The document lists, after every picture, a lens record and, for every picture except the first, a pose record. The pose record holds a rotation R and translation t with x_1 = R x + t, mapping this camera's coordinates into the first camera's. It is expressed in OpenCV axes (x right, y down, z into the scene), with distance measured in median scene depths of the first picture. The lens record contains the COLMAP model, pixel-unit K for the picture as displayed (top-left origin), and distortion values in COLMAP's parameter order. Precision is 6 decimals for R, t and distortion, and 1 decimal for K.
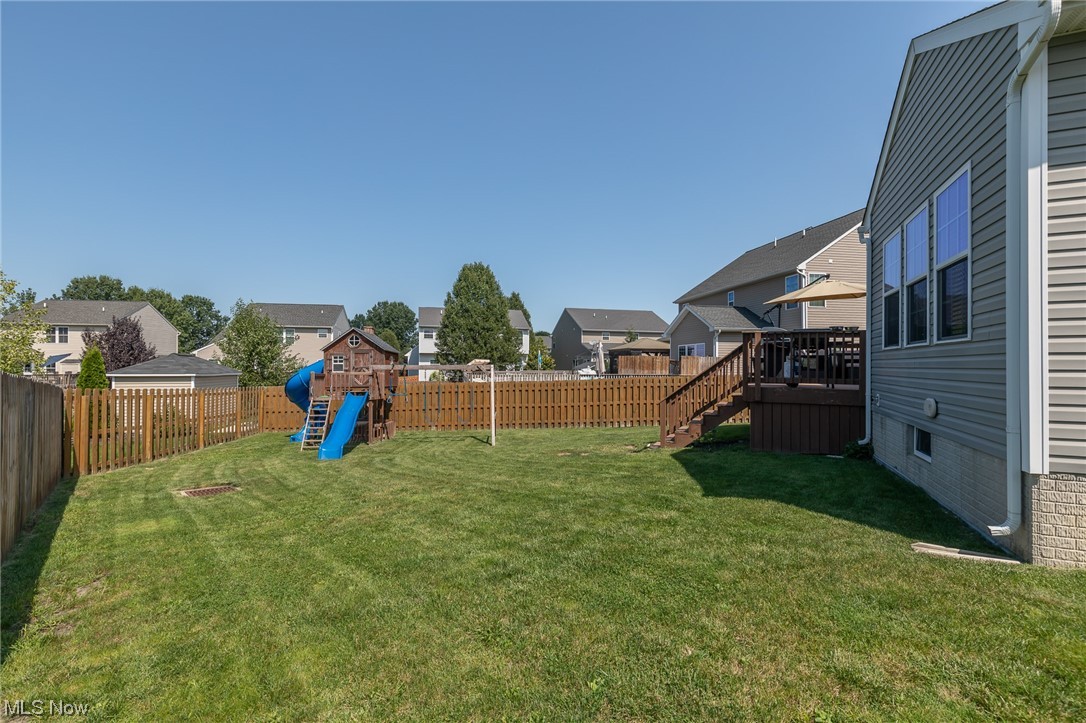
lens RADIAL K [[486.9, 0, 540.8], [0, 486.9, 362.4], [0, 0, 1]] dist [0.010428, -0.002546]
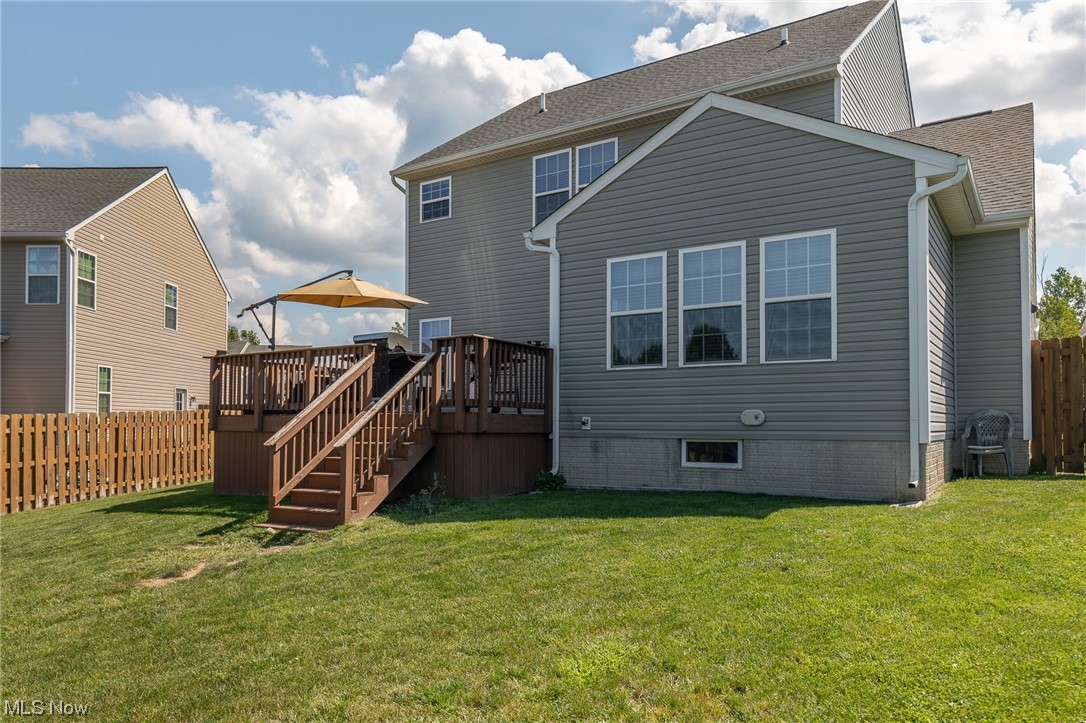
lens RADIAL K [[755.2, 0, 542.5], [0, 755.2, 414.9], [0, 0, 1]] dist [-0.003196, -0.001514]
pose [[0.188199, 0.022107, 0.981882, -0.247776], [-0.016618, 0.999675, -0.019322, 0.029413], [-0.981990, -0.012680, 0.188505, 0.265000]]
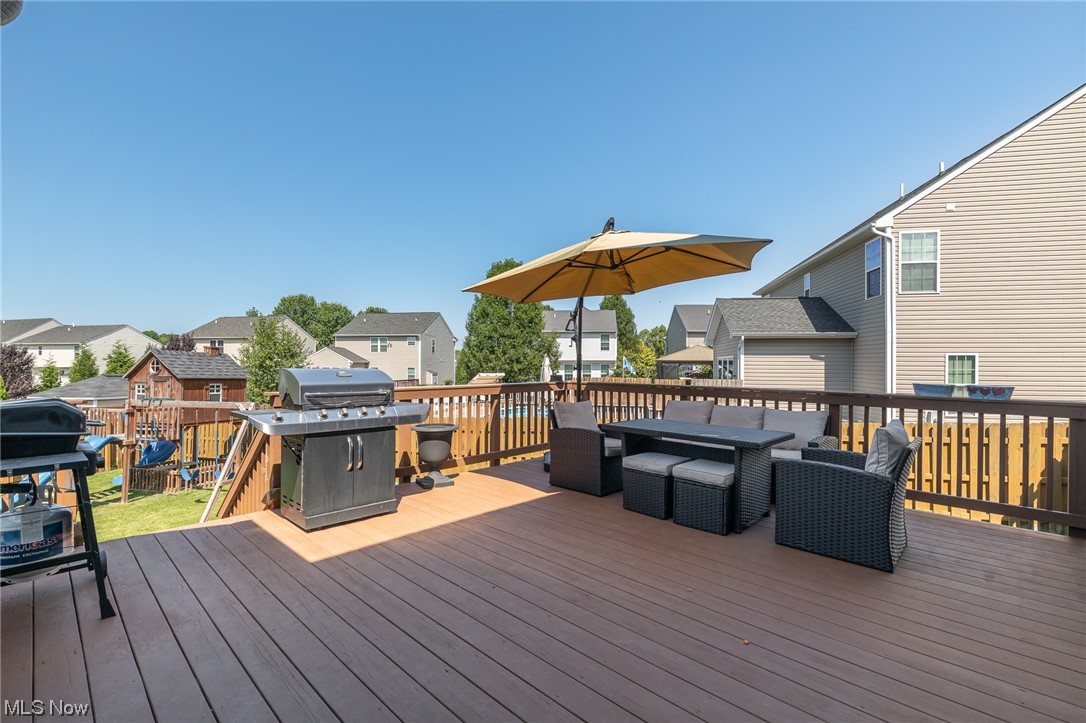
lens RADIAL K [[486.9, 0, 540.8], [0, 486.9, 362.4], [0, 0, 1]] dist [0.010428, -0.002546]
pose [[0.934363, -0.001323, -0.356320, 0.365698], [0.001926, 0.999997, 0.001337, -0.035879], [0.356317, -0.001936, 0.934363, 0.330499]]
